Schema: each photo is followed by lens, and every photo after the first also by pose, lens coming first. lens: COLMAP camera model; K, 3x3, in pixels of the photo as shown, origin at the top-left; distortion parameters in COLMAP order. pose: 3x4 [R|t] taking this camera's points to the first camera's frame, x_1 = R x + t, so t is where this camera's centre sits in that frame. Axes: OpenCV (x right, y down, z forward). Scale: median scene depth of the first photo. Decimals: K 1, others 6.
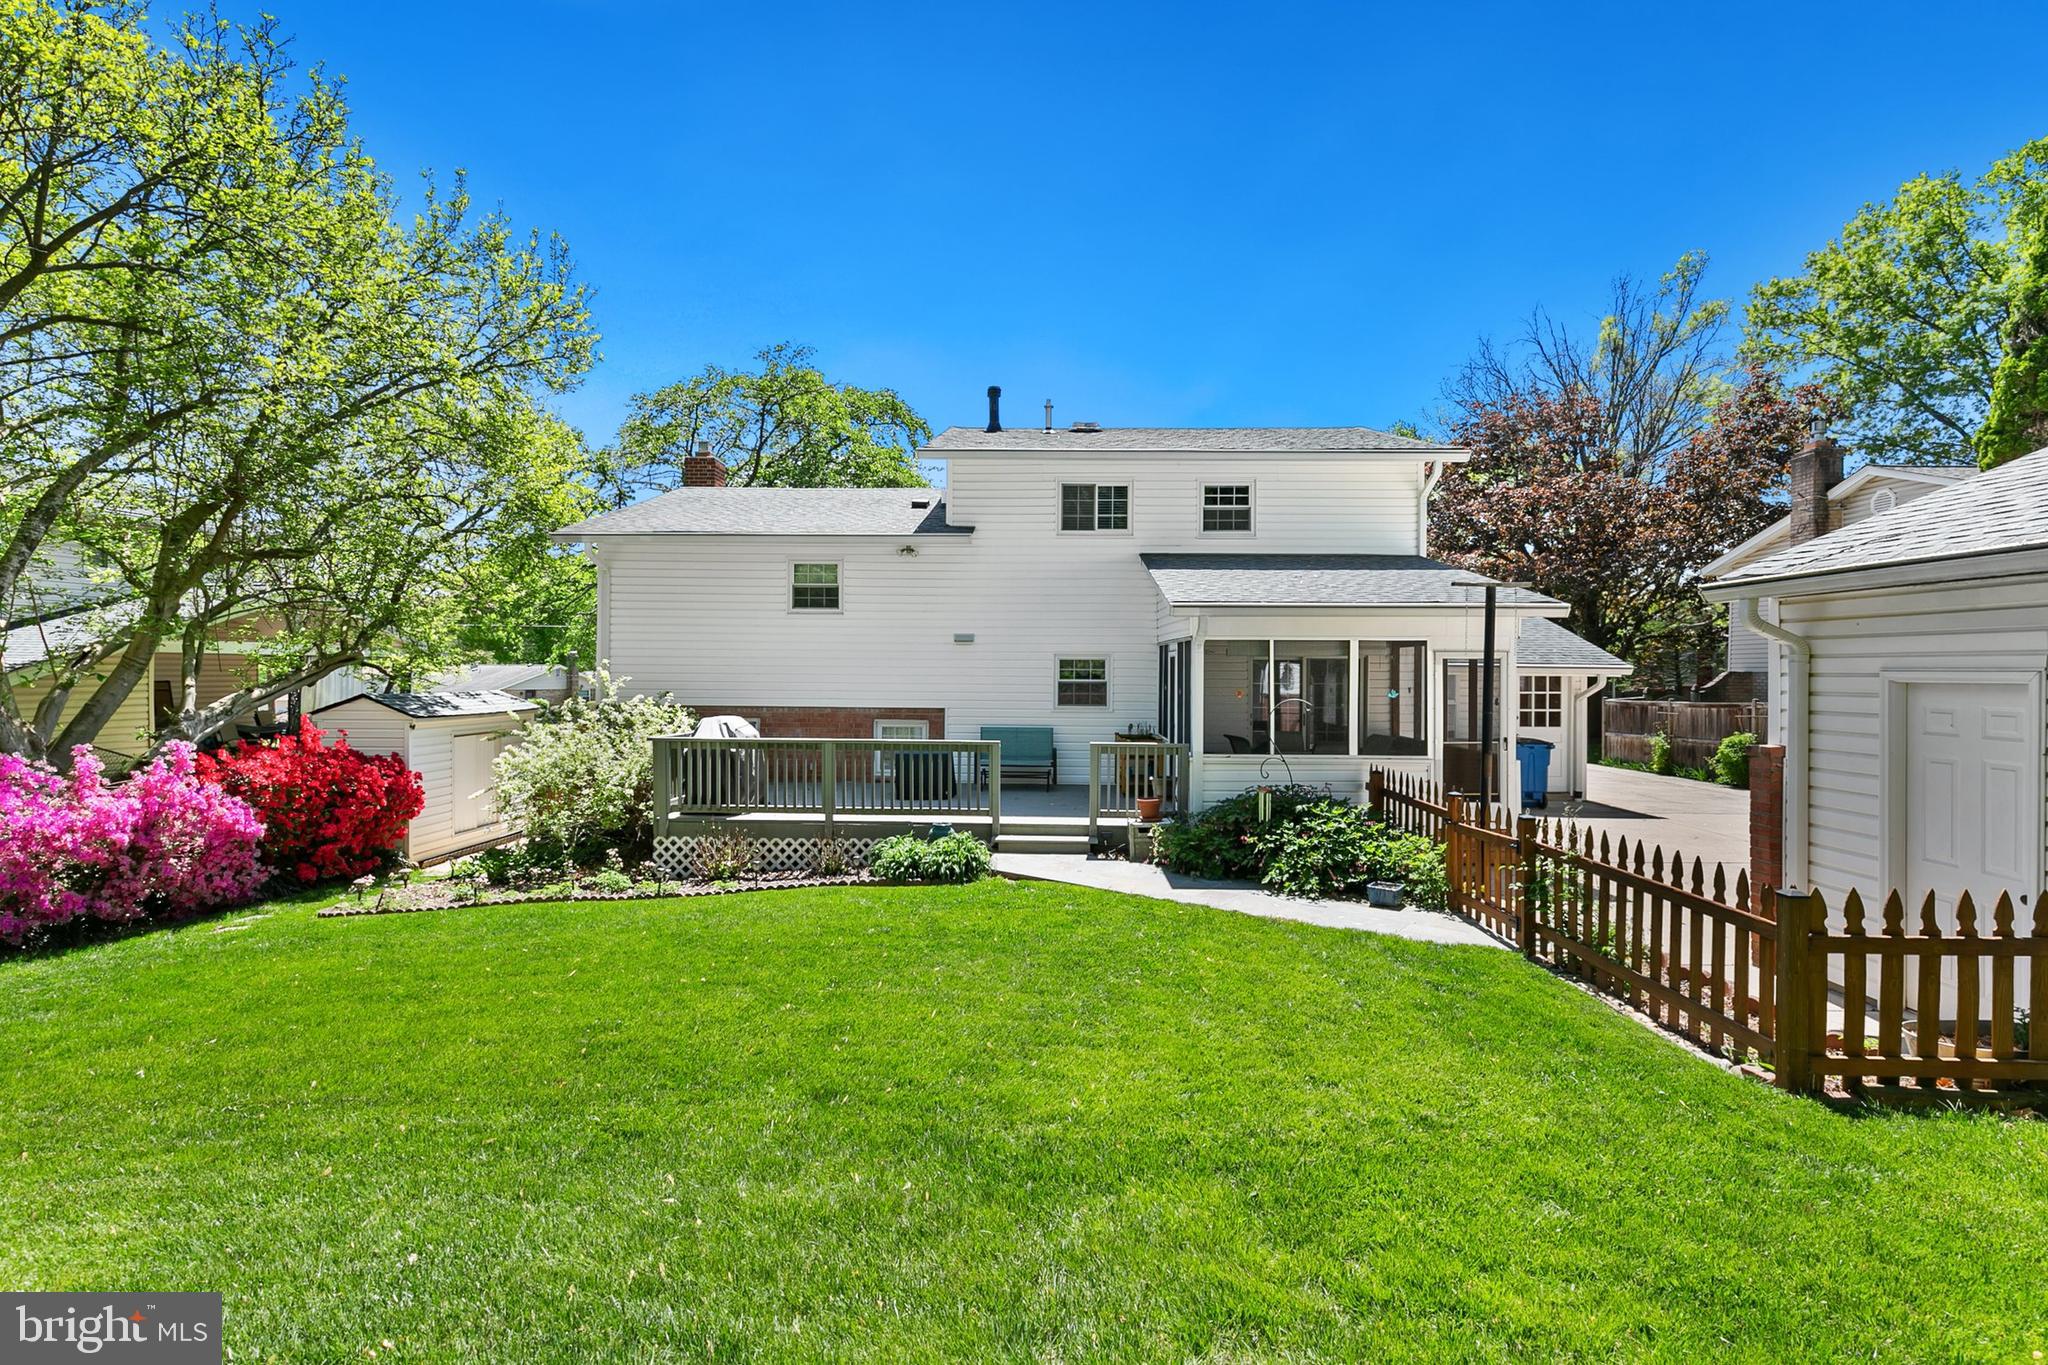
lens RADIAL K [[926.2, 0, 1011.6], [0, 926.2, 674.9], [0, 0, 1]] dist [0.009952, -0.003546]
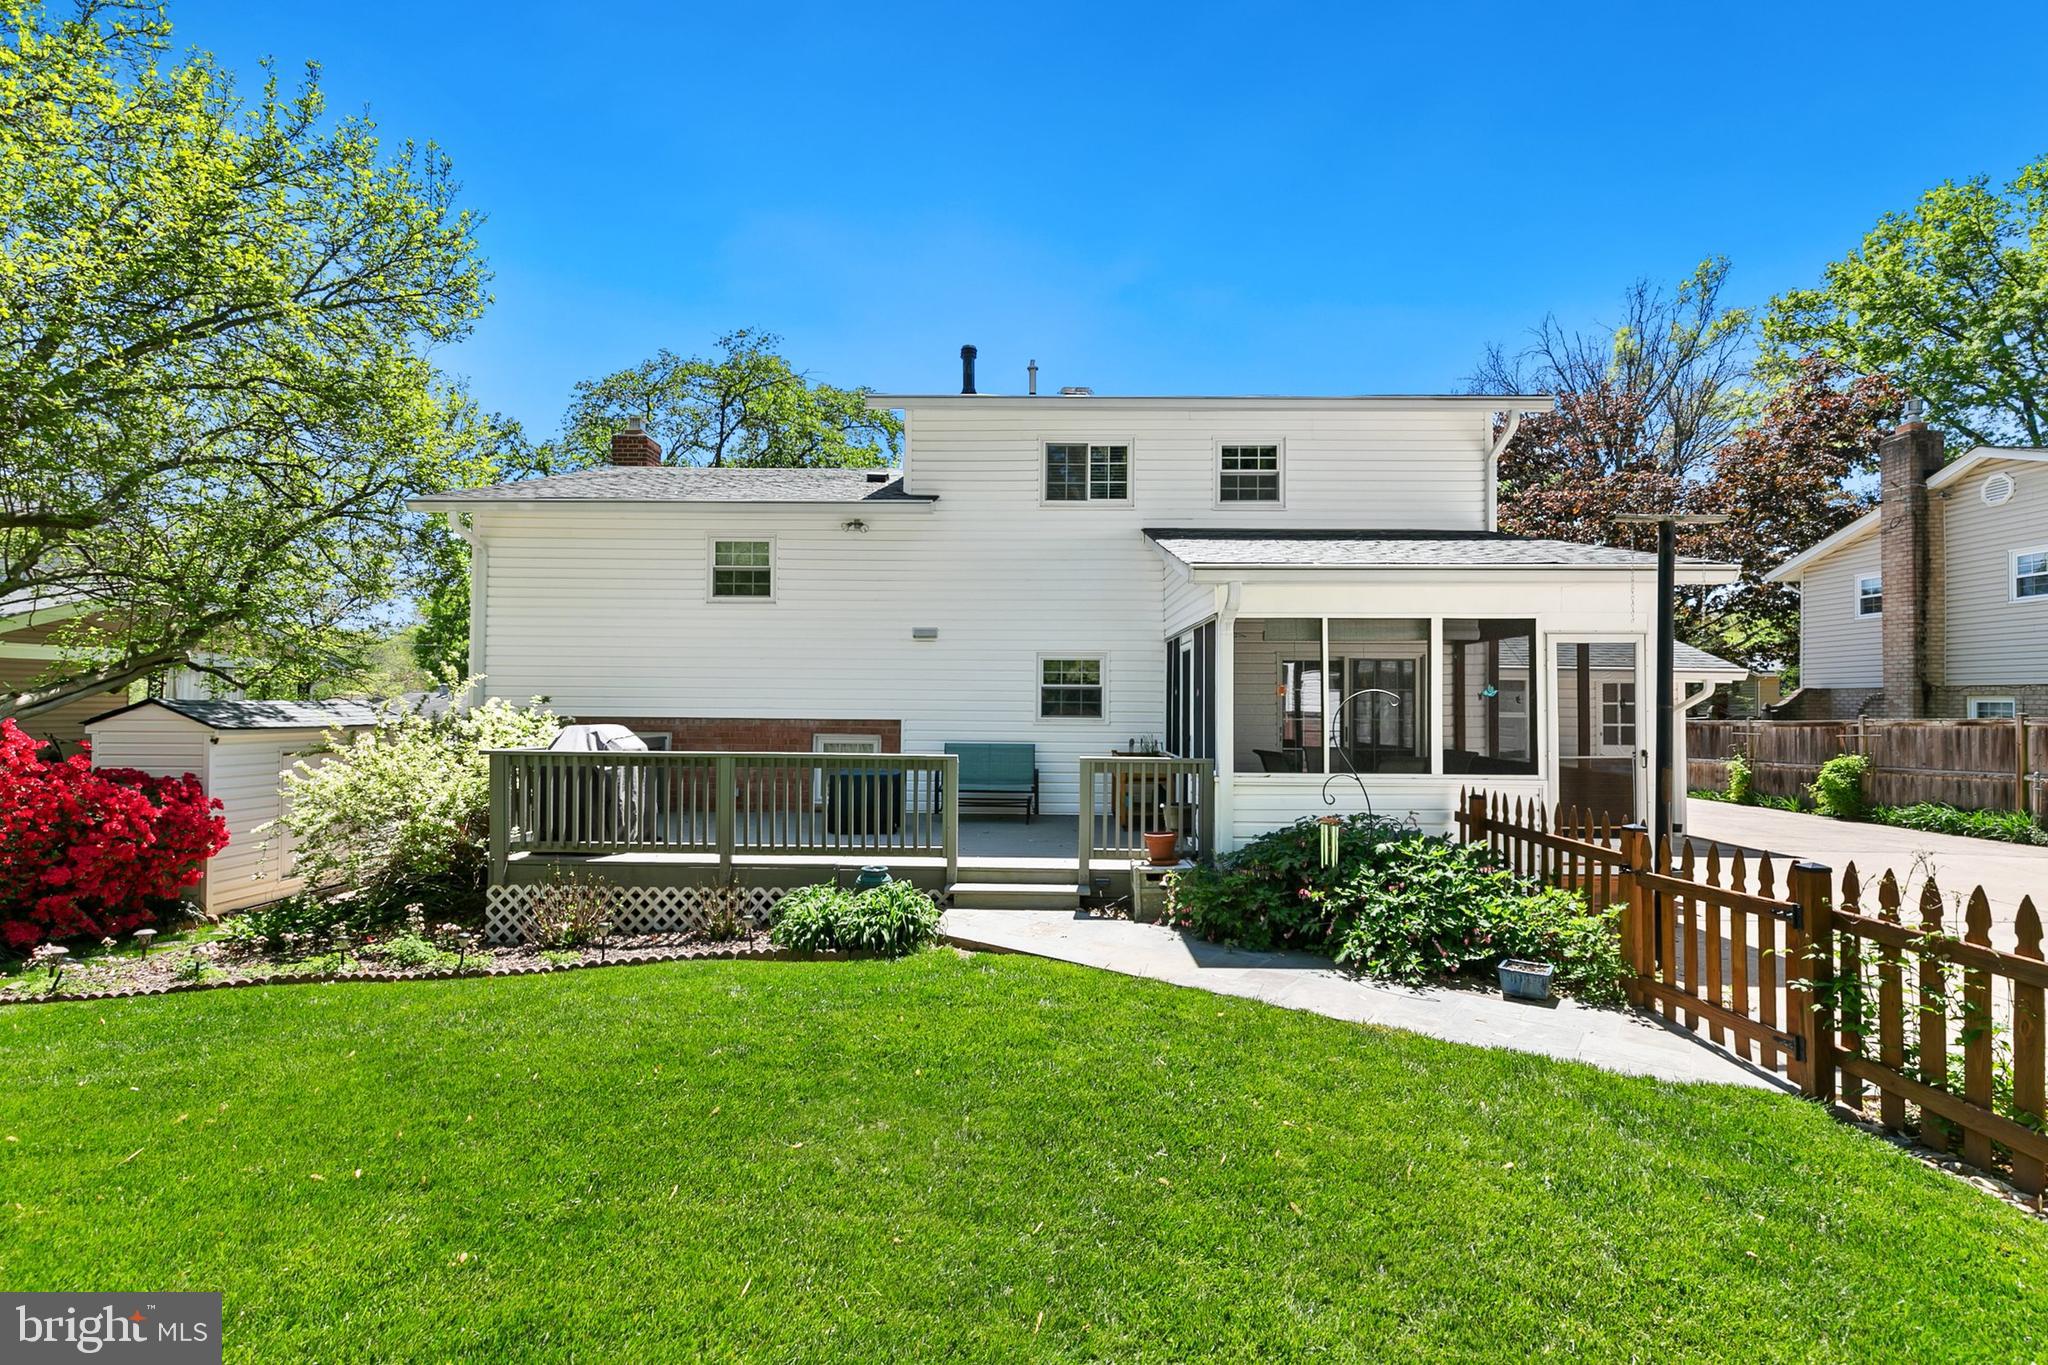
lens RADIAL K [[926.2, 0, 1010.7], [0, 926.2, 683.7], [0, 0, 1]] dist [0.009952, -0.003546]
pose [[0.999985, 0.001110, 0.005401, 0.019312], [-0.000974, 0.999684, -0.025128, 0.025091], [-0.005427, 0.025123, 0.999670, 0.196651]]
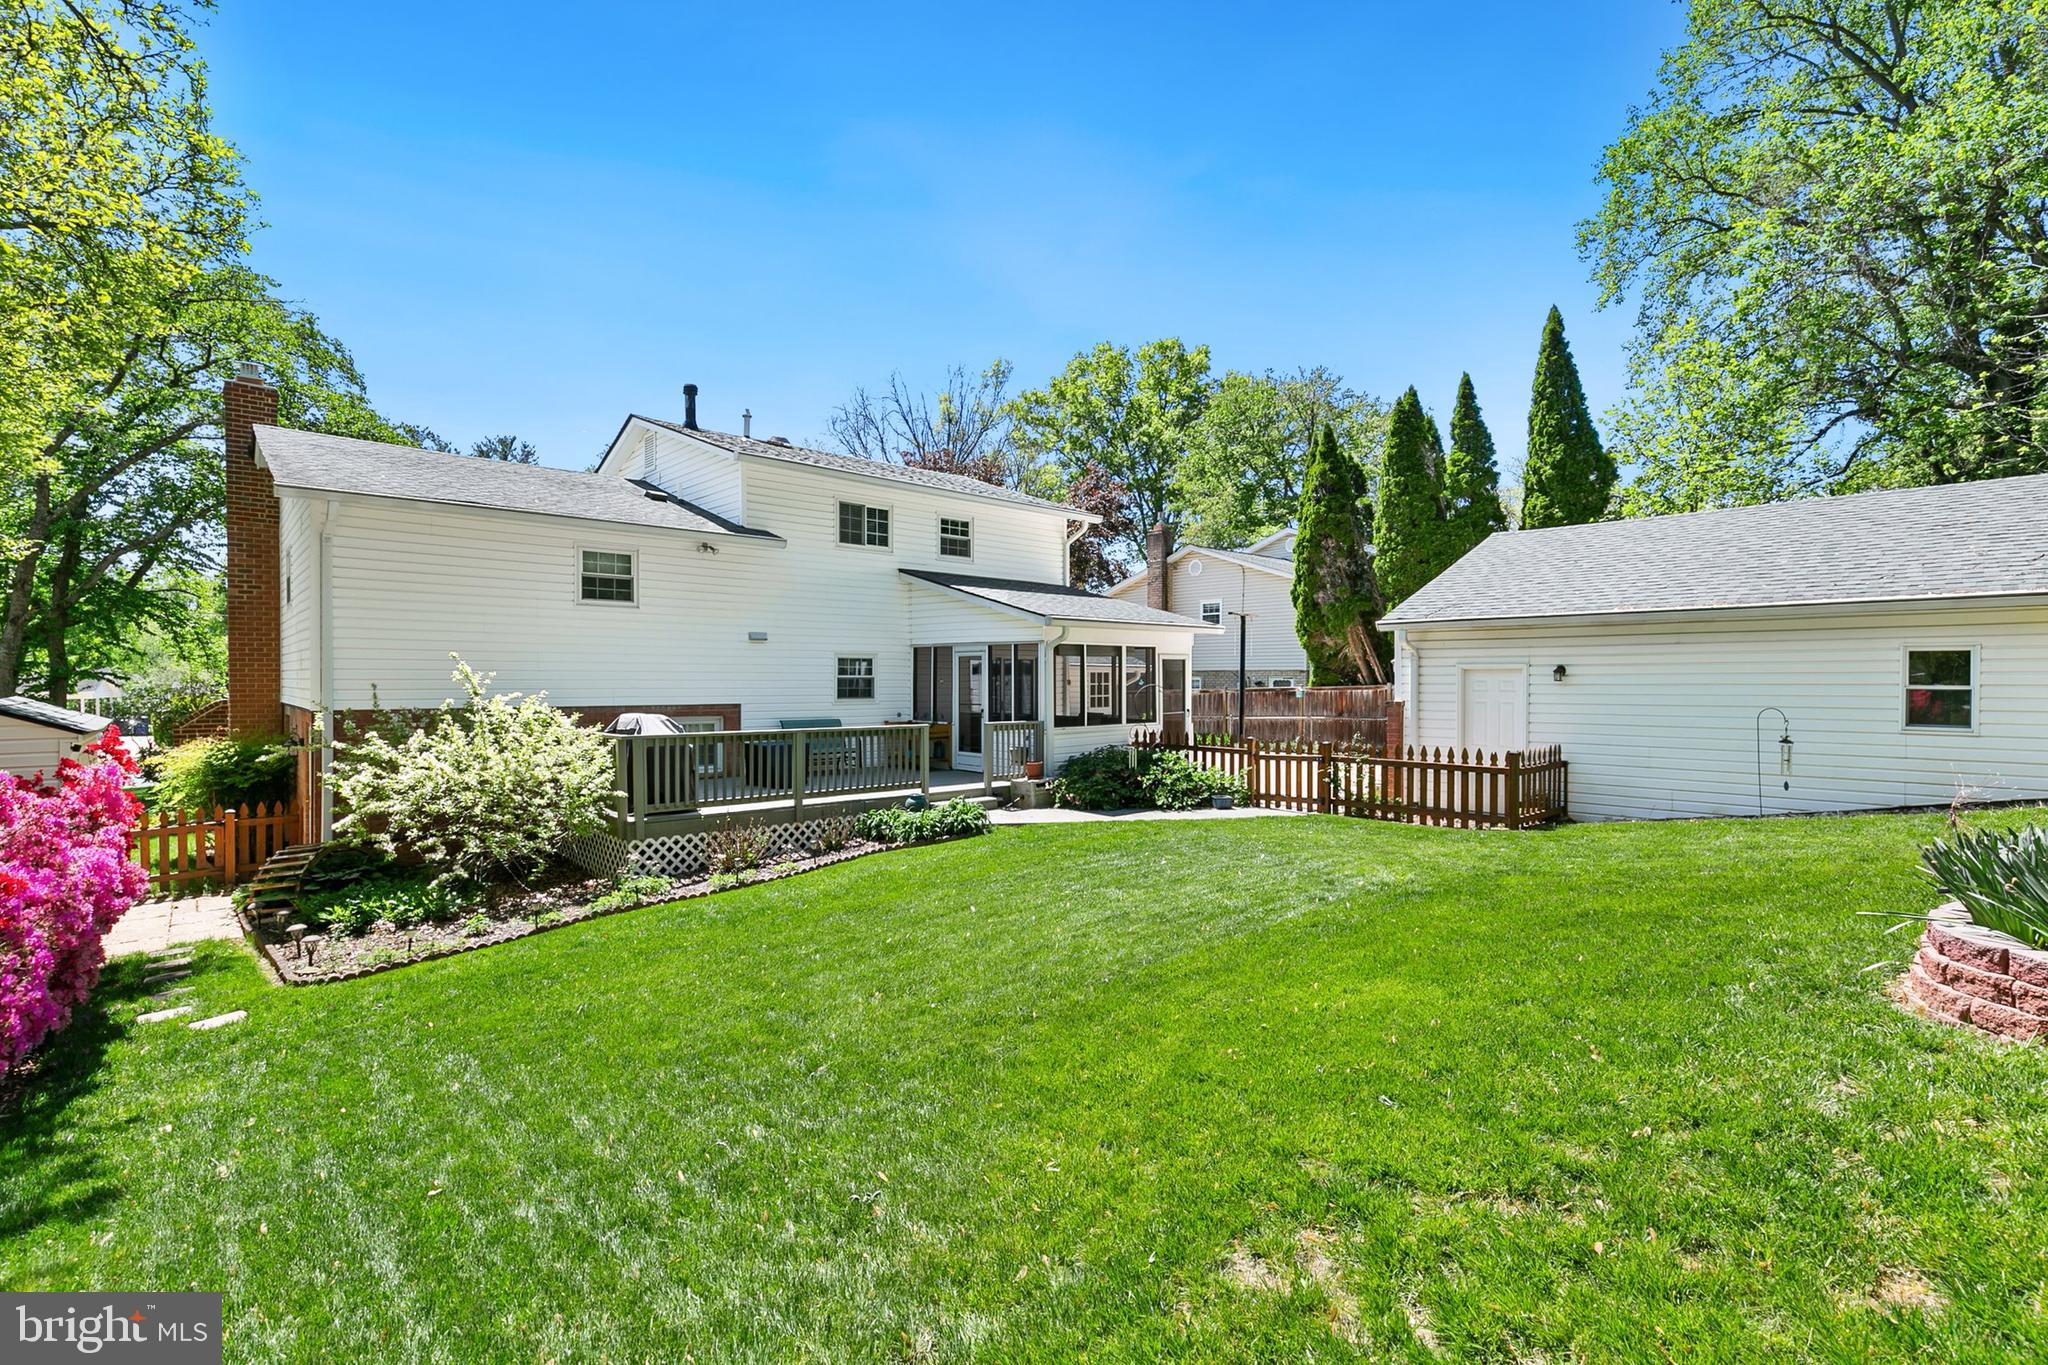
lens RADIAL K [[926.2, 0, 1025.8], [0, 926.2, 680.5], [0, 0, 1]] dist [0.009952, -0.003546]
pose [[0.723507, -0.007080, 0.690281, -0.565295], [0.006146, 0.999974, 0.003815, 0.008177], [-0.690290, 0.001482, 0.723531, 0.034000]]
